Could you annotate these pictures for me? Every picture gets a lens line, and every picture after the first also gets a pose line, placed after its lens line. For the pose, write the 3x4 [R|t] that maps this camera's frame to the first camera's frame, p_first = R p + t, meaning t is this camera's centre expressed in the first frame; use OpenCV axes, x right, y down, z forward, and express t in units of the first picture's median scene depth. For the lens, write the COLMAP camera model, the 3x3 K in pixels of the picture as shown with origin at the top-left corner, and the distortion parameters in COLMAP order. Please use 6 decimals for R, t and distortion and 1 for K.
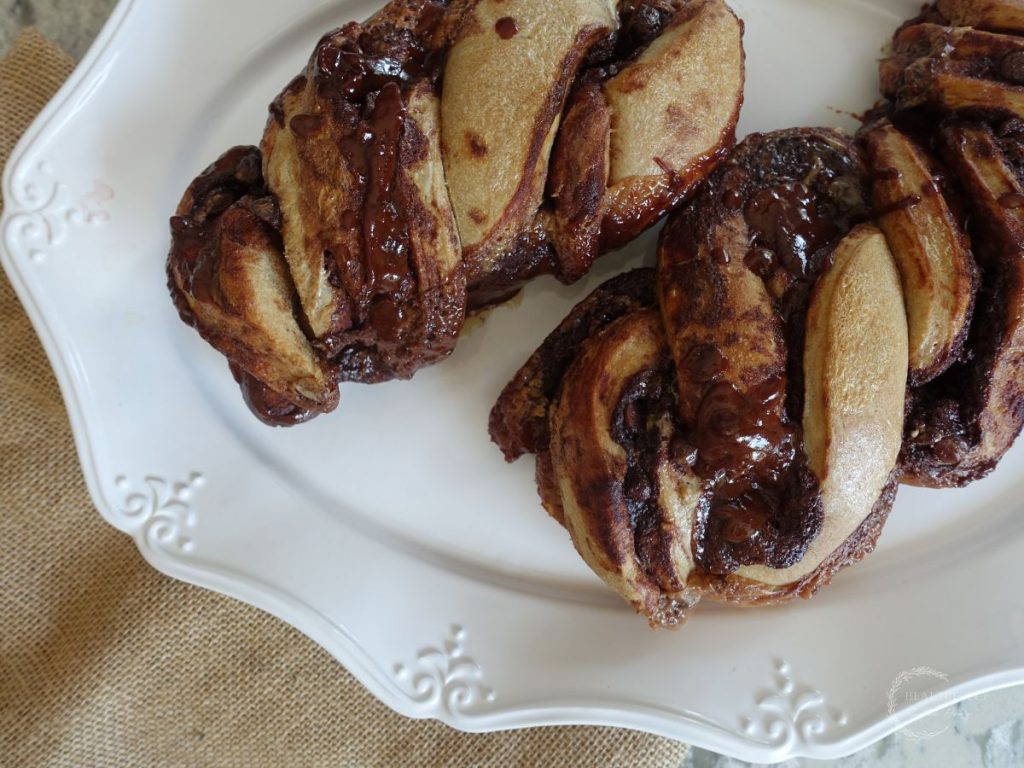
lens RADIAL K [[819.0, 0, 503.6], [0, 819.0, 388.6], [0, 0, 1]] dist [-0.019968, -0.003451]
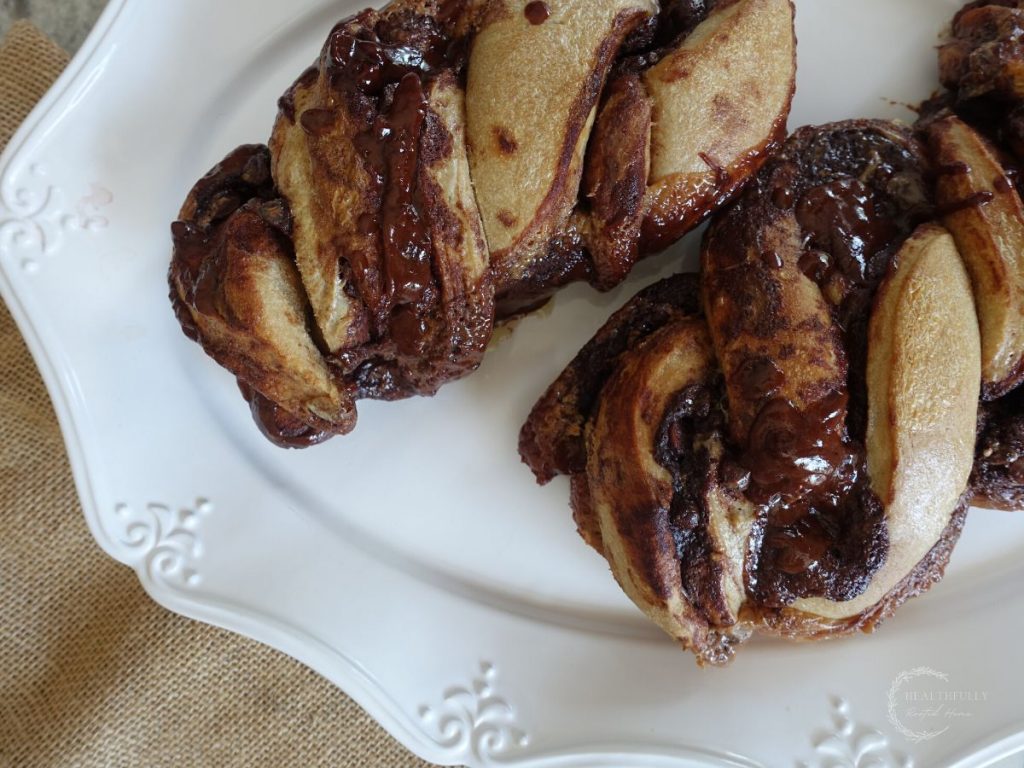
lens RADIAL K [[819.0, 0, 519.2], [0, 819.0, 386.8], [0, 0, 1]] dist [-0.019968, -0.003451]
pose [[0.999955, -0.007934, -0.005150, -0.014139], [0.007906, 0.999954, -0.005347, -0.017423], [0.005192, 0.005307, 0.999972, 0.084979]]
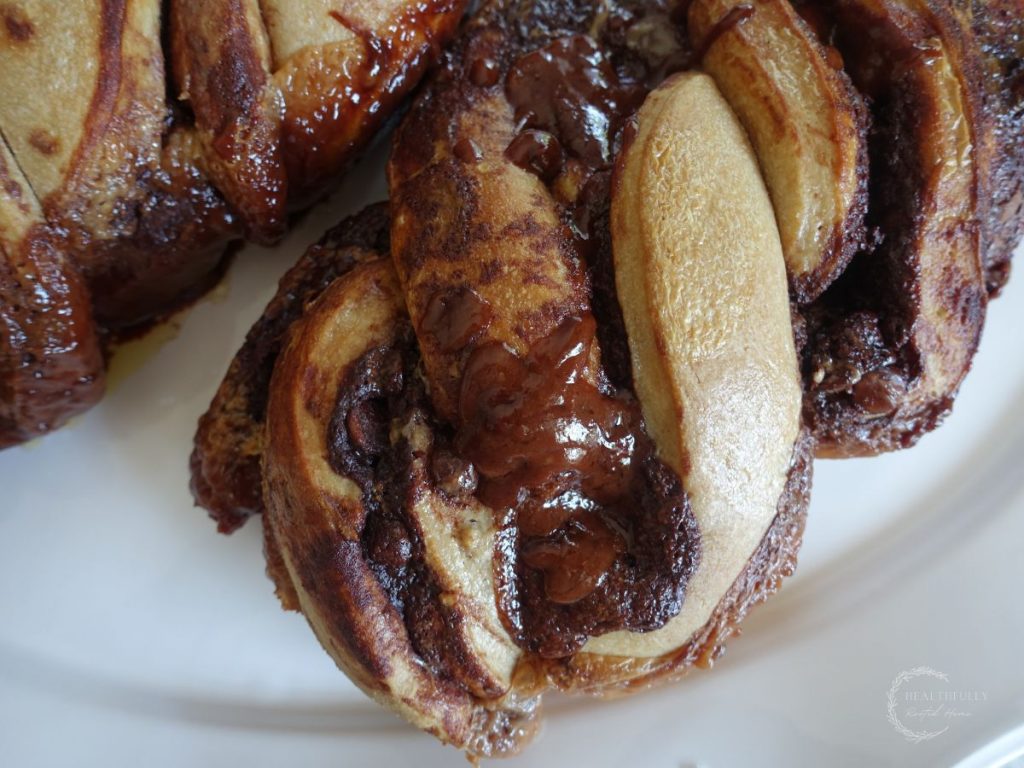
lens RADIAL K [[819.0, 0, 513.9], [0, 819.0, 380.4], [0, 0, 1]] dist [-0.019968, -0.003451]
pose [[0.983038, -0.169784, 0.069351, 0.226449], [0.173652, 0.983318, -0.054139, 0.050828], [-0.059002, 0.065264, 0.996122, 0.382474]]
